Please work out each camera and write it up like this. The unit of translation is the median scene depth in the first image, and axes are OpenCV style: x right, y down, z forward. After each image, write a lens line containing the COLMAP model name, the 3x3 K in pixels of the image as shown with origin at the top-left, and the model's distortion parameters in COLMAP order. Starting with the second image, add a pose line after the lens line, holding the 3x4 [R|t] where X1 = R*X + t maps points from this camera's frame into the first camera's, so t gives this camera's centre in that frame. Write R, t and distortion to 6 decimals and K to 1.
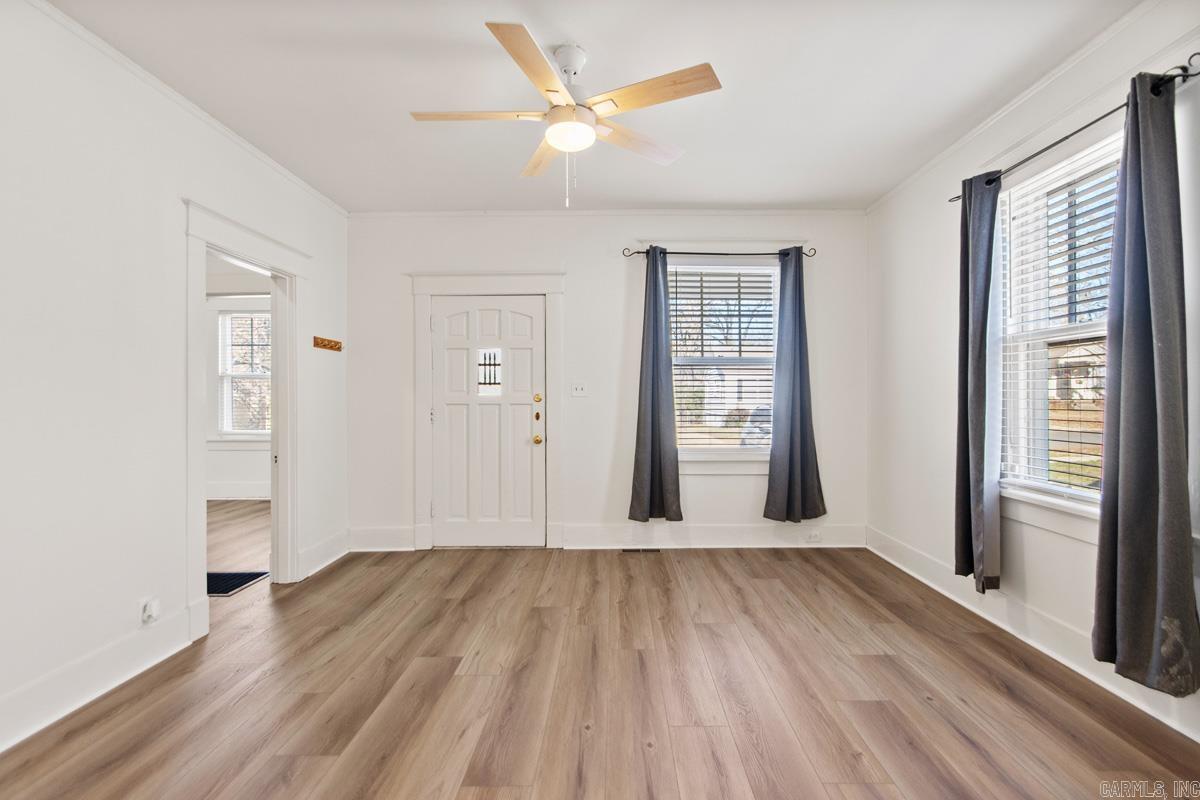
lens RADIAL K [[575.6, 0, 613.3], [0, 575.6, 404.3], [0, 0, 1]] dist [-0.001640, -0.000294]
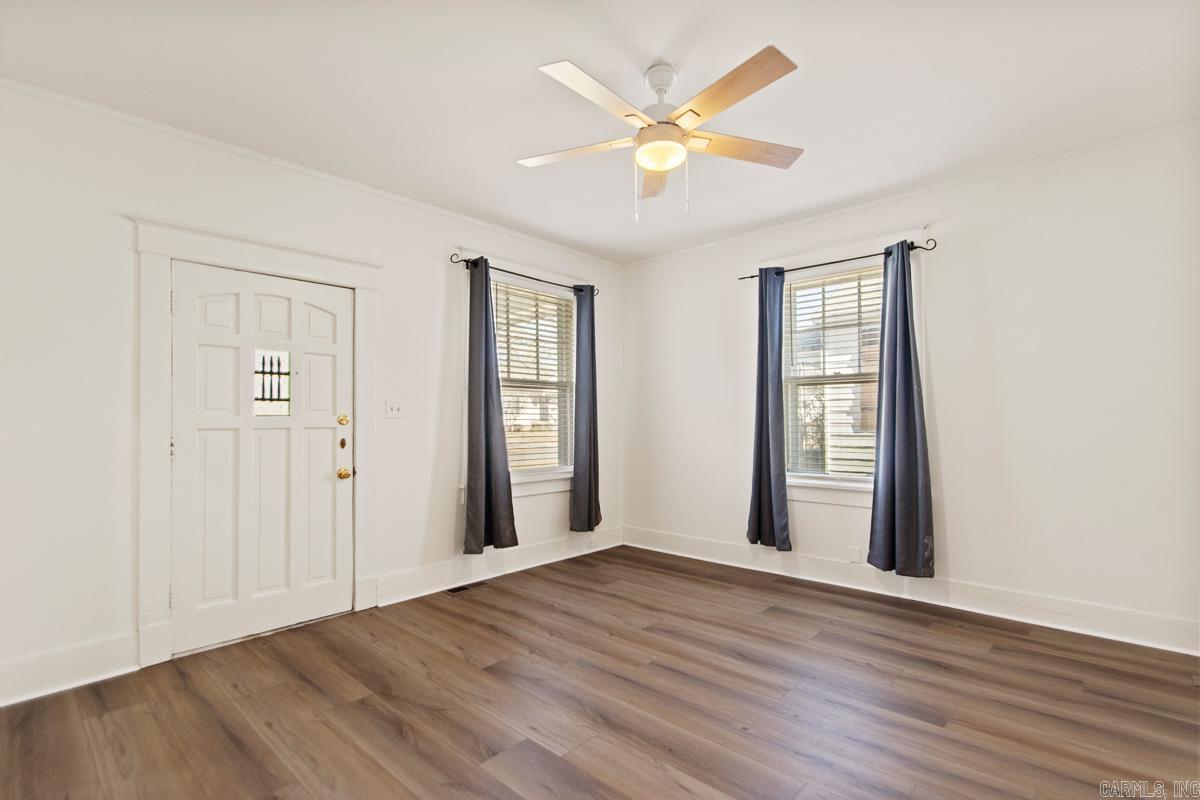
lens RADIAL K [[567.6, 0, 622.9], [0, 567.6, 415.7], [0, 0, 1]] dist [0.000935, 0.000199]
pose [[0.665424, 0.003929, 0.746455, -0.473588], [0.009441, 0.999862, -0.013679, -0.002433], [-0.746406, 0.016150, 0.665295, 0.220964]]
